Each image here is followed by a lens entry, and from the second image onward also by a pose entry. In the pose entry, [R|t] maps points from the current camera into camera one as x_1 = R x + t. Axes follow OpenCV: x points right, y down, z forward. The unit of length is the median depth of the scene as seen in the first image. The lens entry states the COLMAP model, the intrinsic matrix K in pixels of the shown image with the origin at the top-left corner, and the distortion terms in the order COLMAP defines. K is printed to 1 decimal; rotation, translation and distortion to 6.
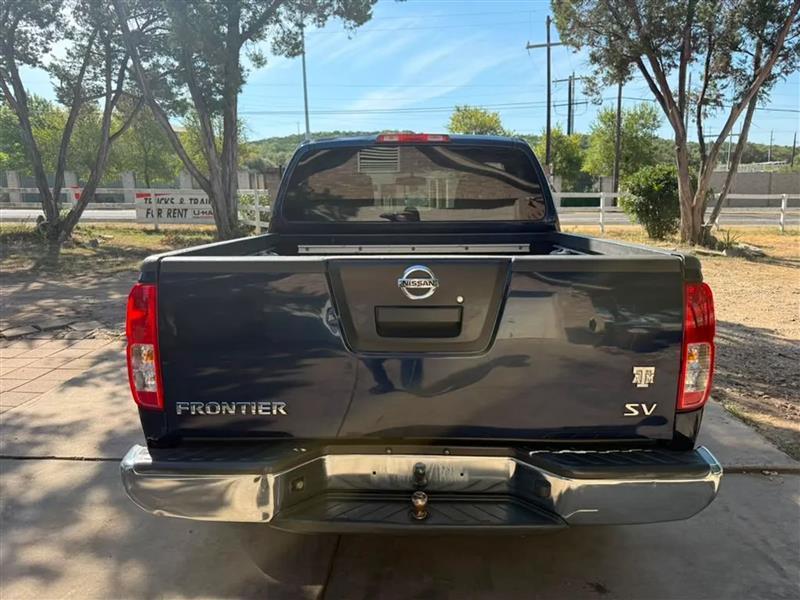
lens RADIAL K [[564.5, 0, 398.8], [0, 564.5, 300.5], [0, 0, 1]] dist [0.020021, -0.028028]
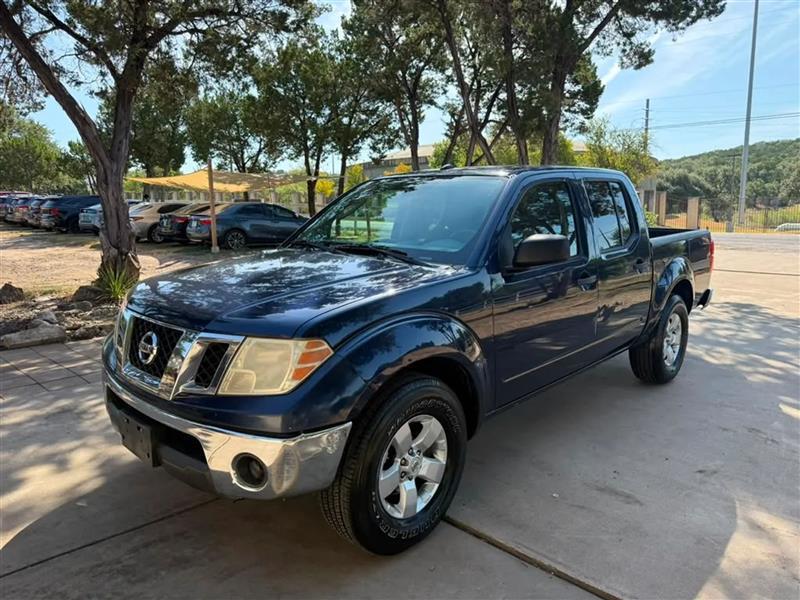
lens RADIAL K [[564.5, 0, 398.0], [0, 564.5, 296.3], [0, 0, 1]] dist [0.020021, -0.028028]
pose [[0.756522, 0.108069, -0.644978, 0.134742], [-0.132061, 0.991179, 0.011177, -0.010197], [0.640496, 0.076720, 0.764120, 0.046183]]
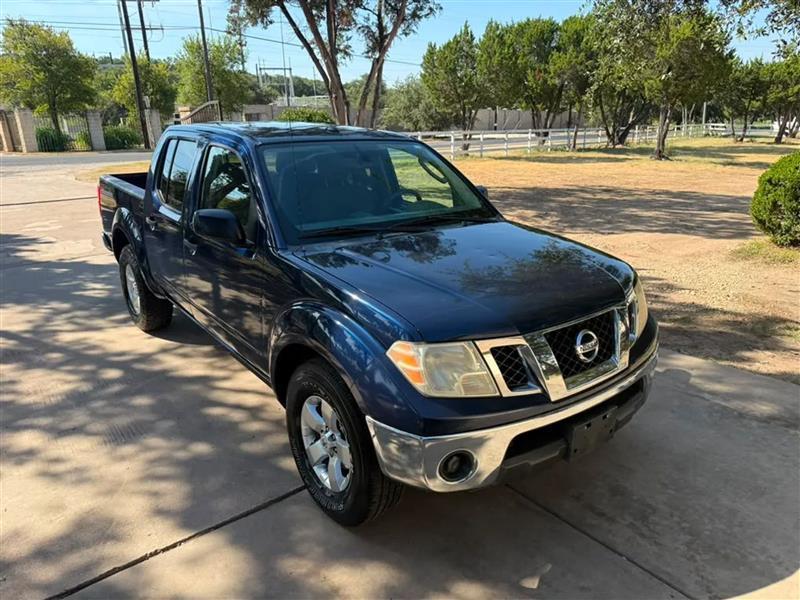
lens RADIAL K [[564.5, 0, 402.8], [0, 564.5, 295.3], [0, 0, 1]] dist [0.020021, -0.028028]
pose [[0.754567, -0.195573, 0.626402, -0.141117], [0.127220, 0.980044, 0.152737, -0.028650], [-0.643773, -0.035559, 0.764390, 0.037253]]
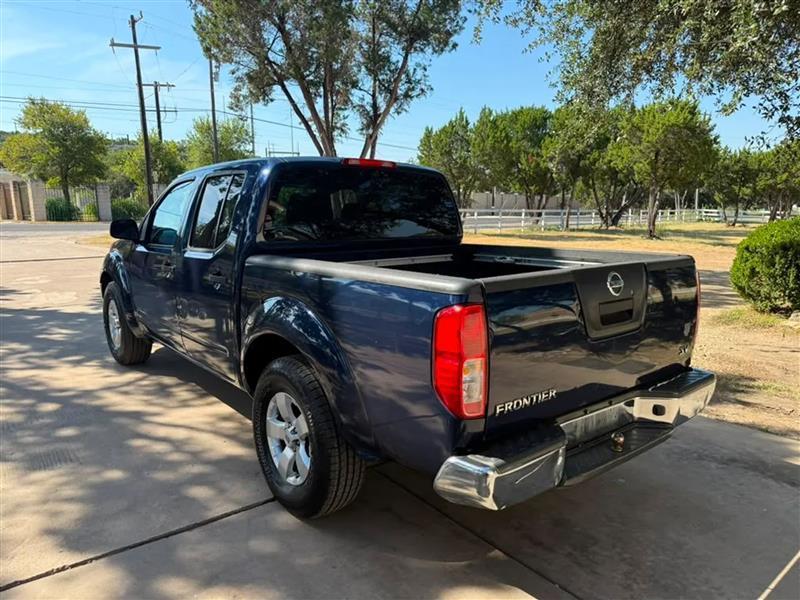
lens RADIAL K [[564.5, 0, 394.8], [0, 564.5, 304.1], [0, 0, 1]] dist [0.020021, -0.028028]
pose [[0.765773, -0.100425, 0.635221, -0.129531], [0.105892, 0.993941, 0.029481, -0.008109], [-0.634333, 0.044689, 0.771767, 0.025826]]
